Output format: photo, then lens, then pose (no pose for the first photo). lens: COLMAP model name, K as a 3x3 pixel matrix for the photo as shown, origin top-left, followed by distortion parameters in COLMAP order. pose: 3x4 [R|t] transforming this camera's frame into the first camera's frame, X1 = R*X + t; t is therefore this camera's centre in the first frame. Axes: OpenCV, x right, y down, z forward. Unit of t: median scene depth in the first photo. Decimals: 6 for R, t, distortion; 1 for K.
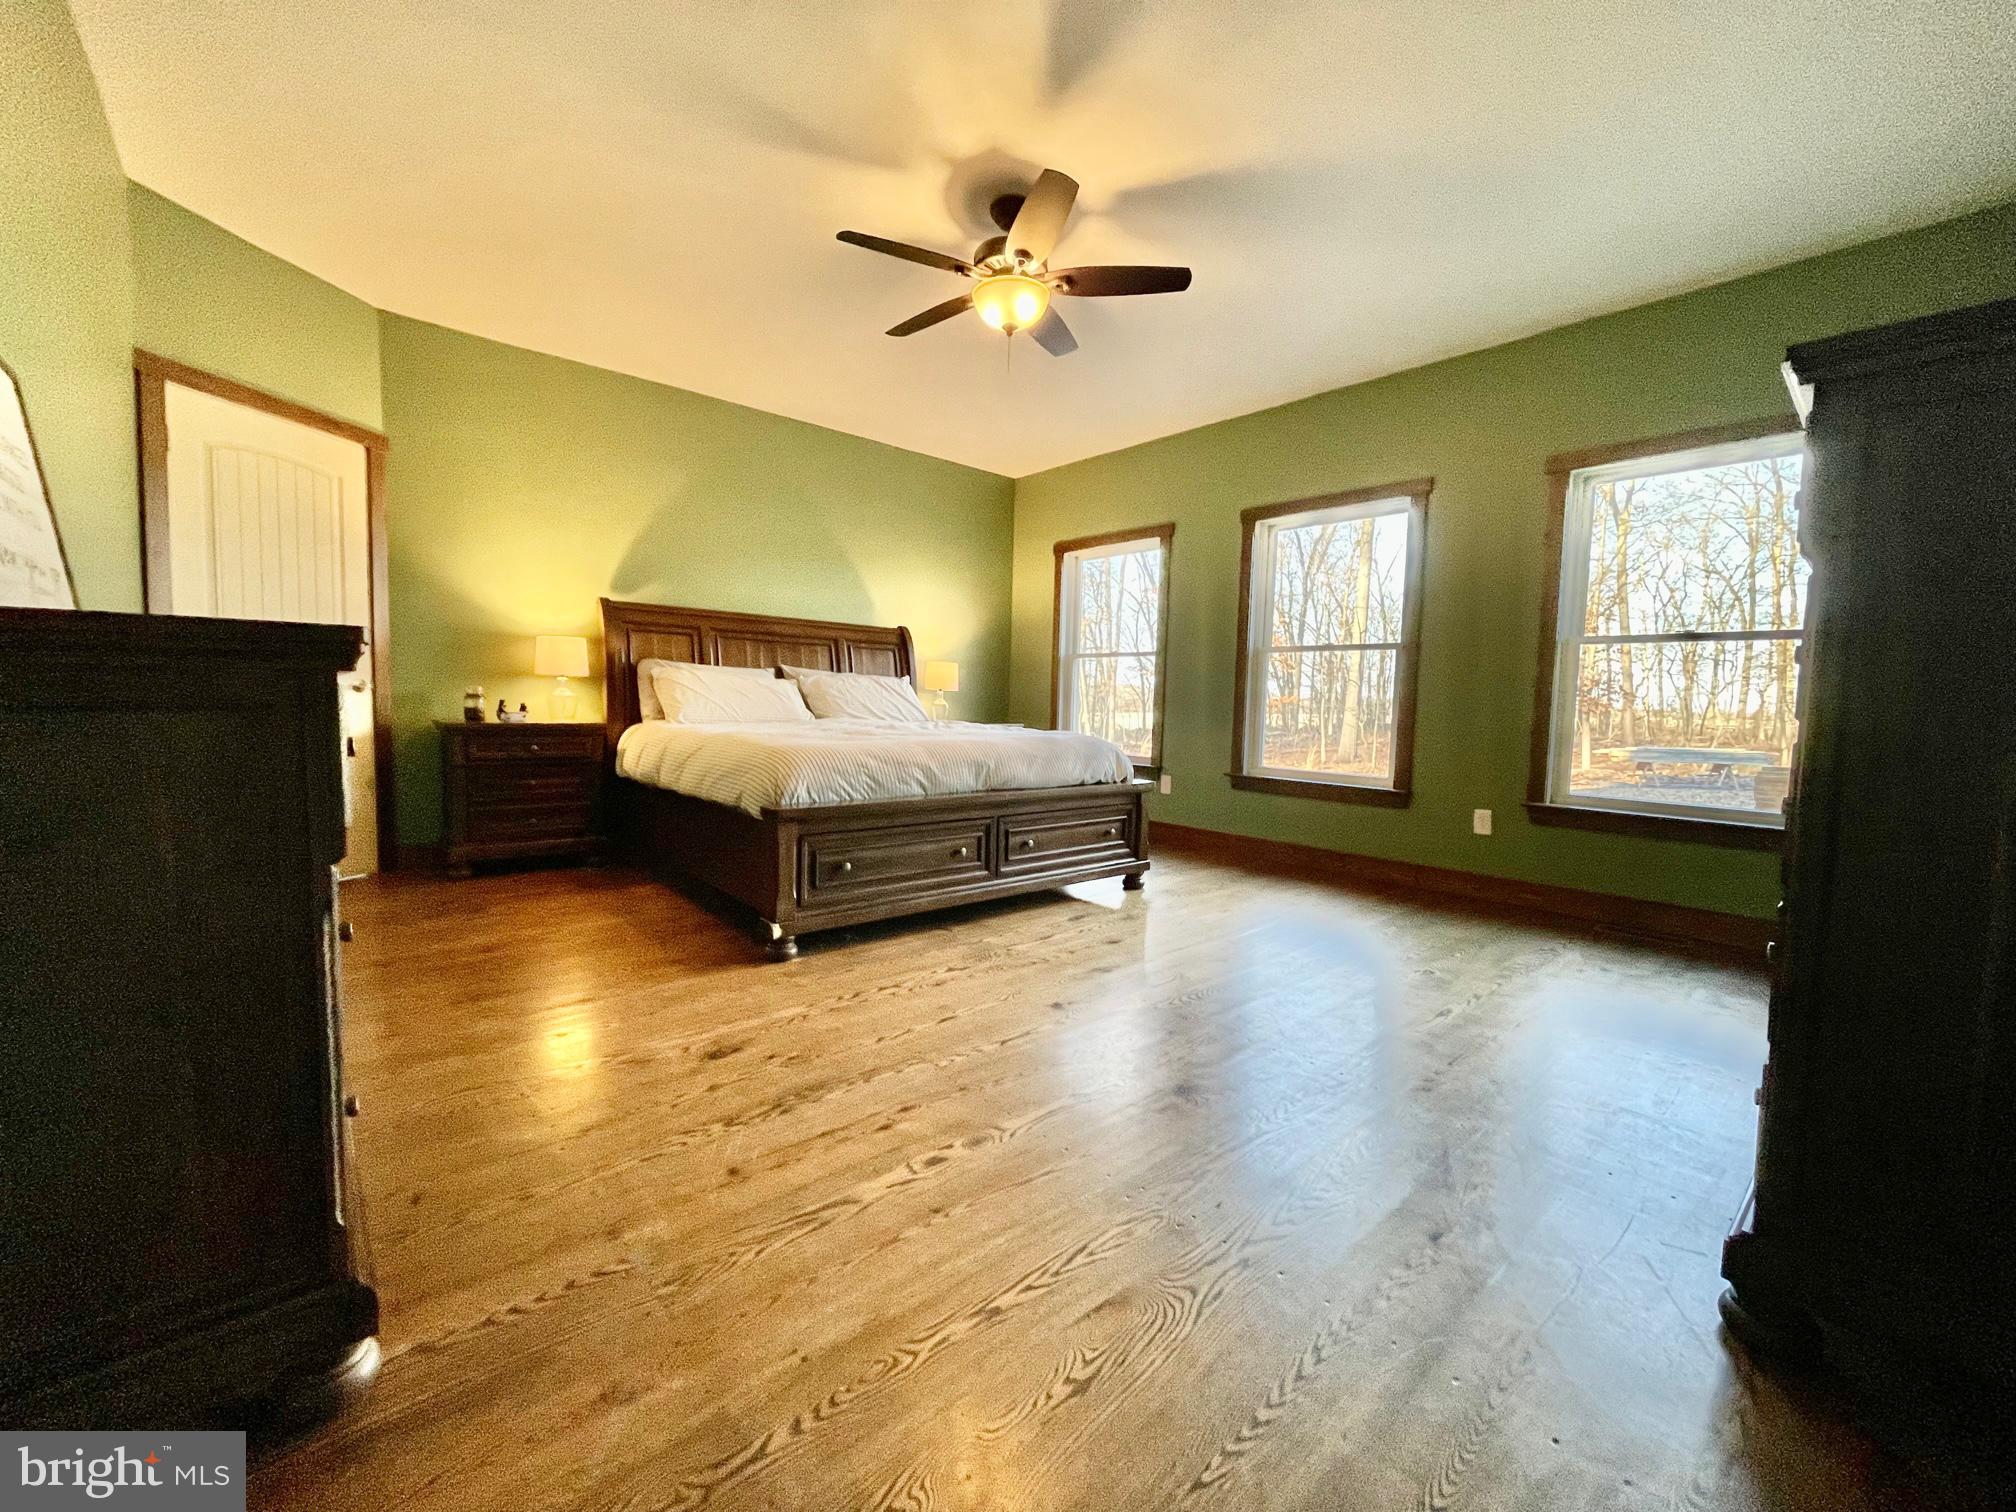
lens RADIAL K [[814.8, 0, 1006.3], [0, 814.8, 751.3], [0, 0, 1]] dist [-0.000896, -0.000085]
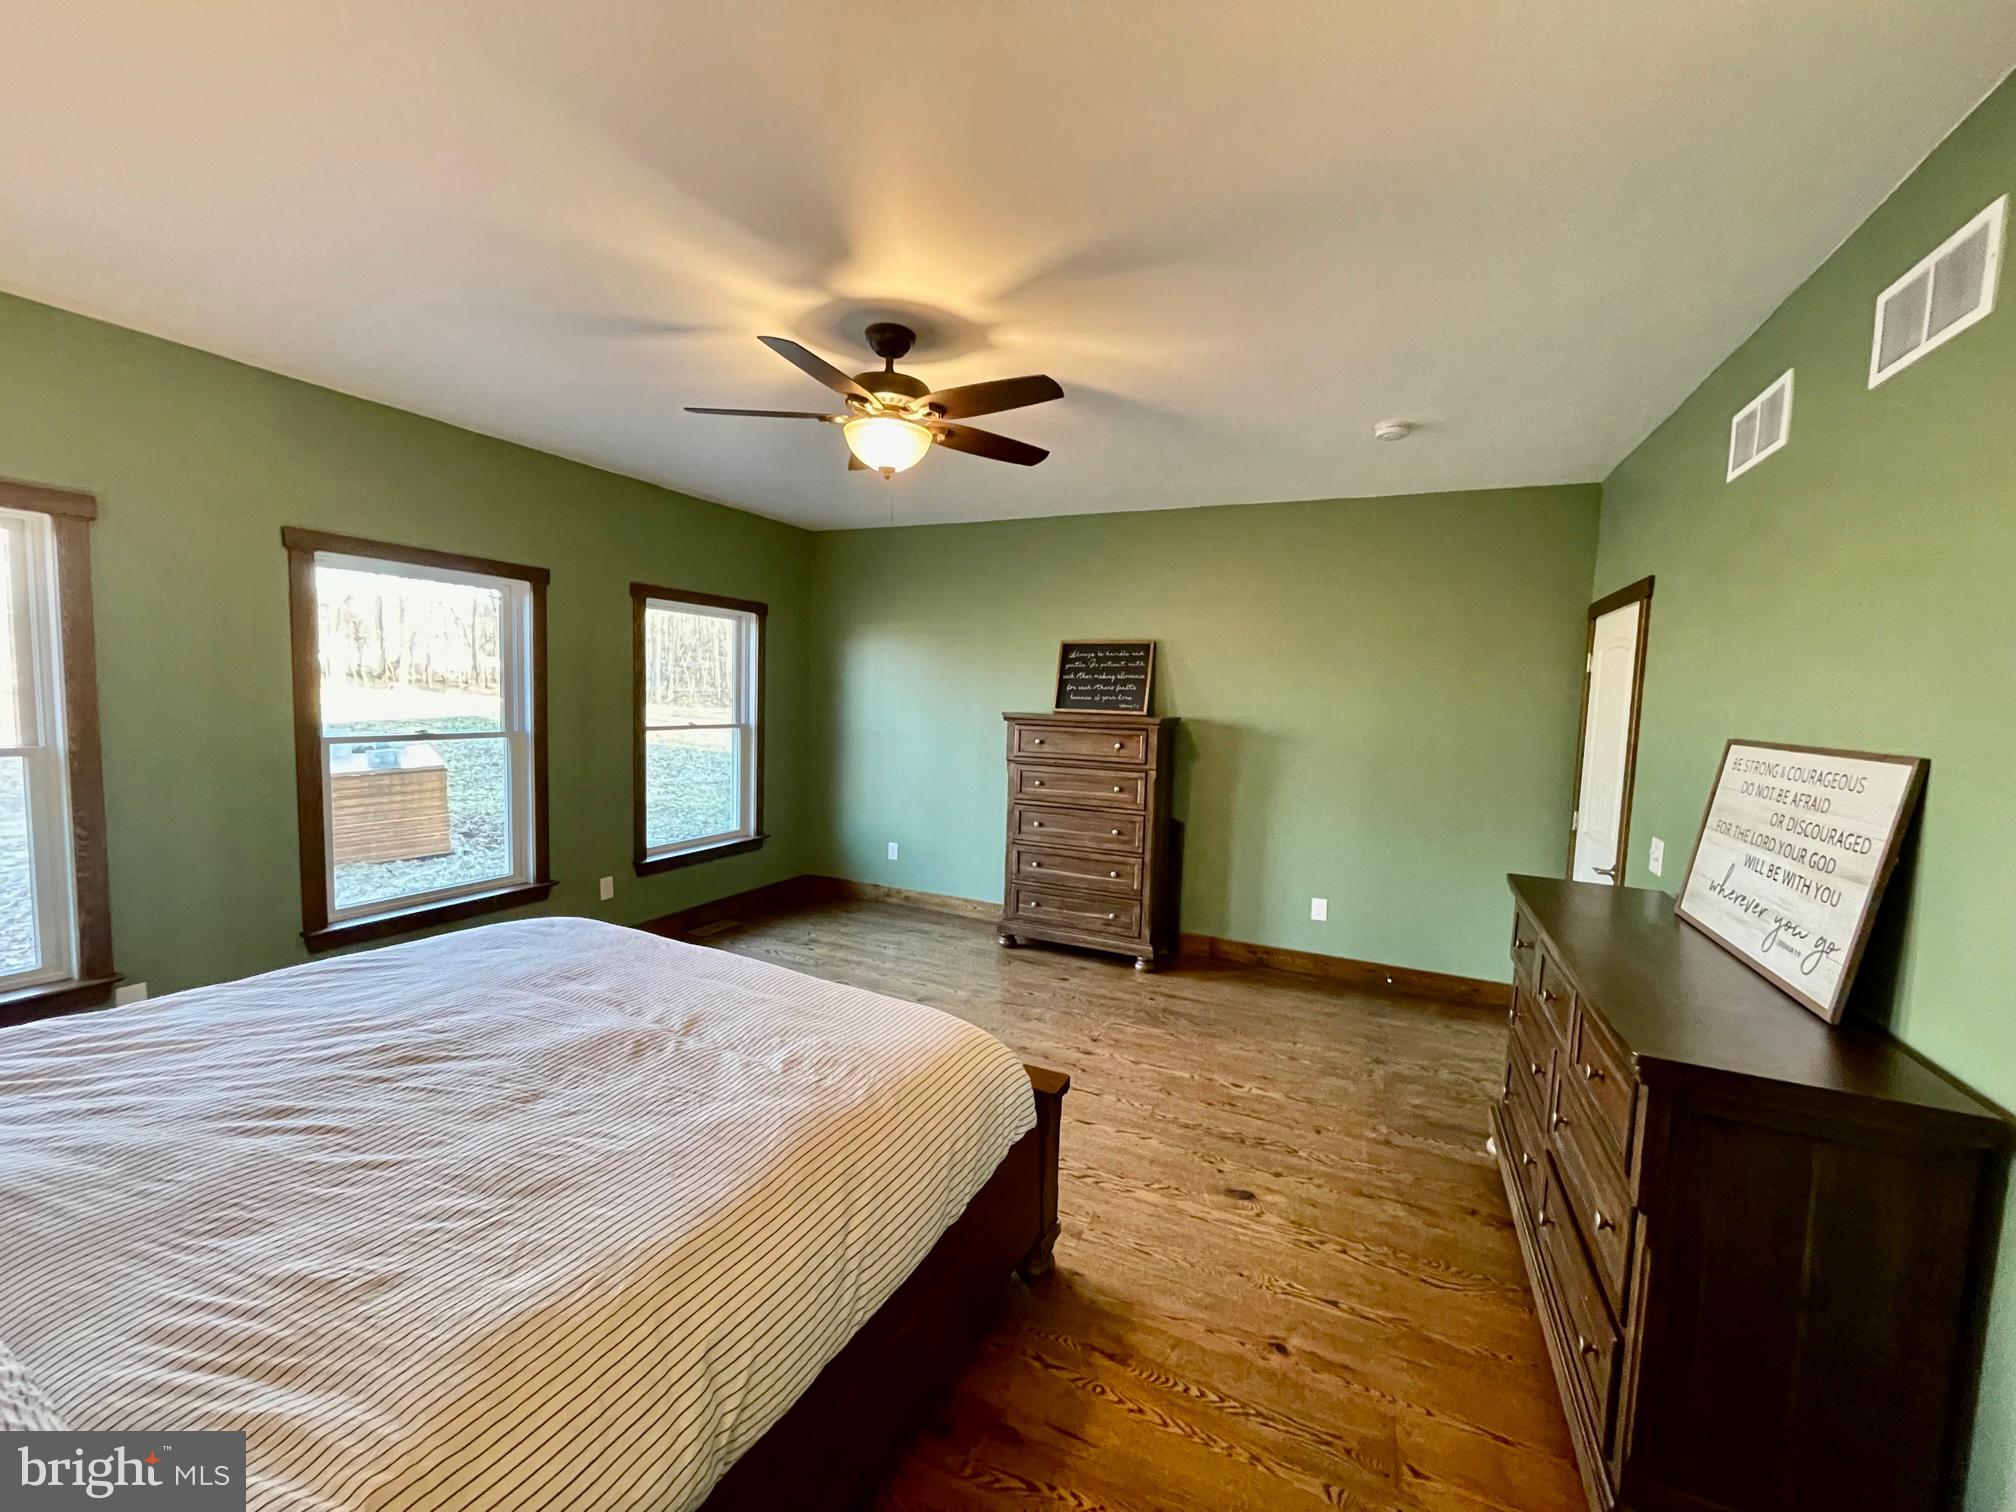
lens RADIAL K [[814.8, 0, 1006.3], [0, 814.8, 751.3], [0, 0, 1]] dist [-0.000896, -0.000085]
pose [[-0.399771, -0.115715, 0.909282, -1.203163], [0.018082, 0.990811, 0.134040, -0.453085], [-0.916437, 0.070026, -0.394005, 1.695491]]
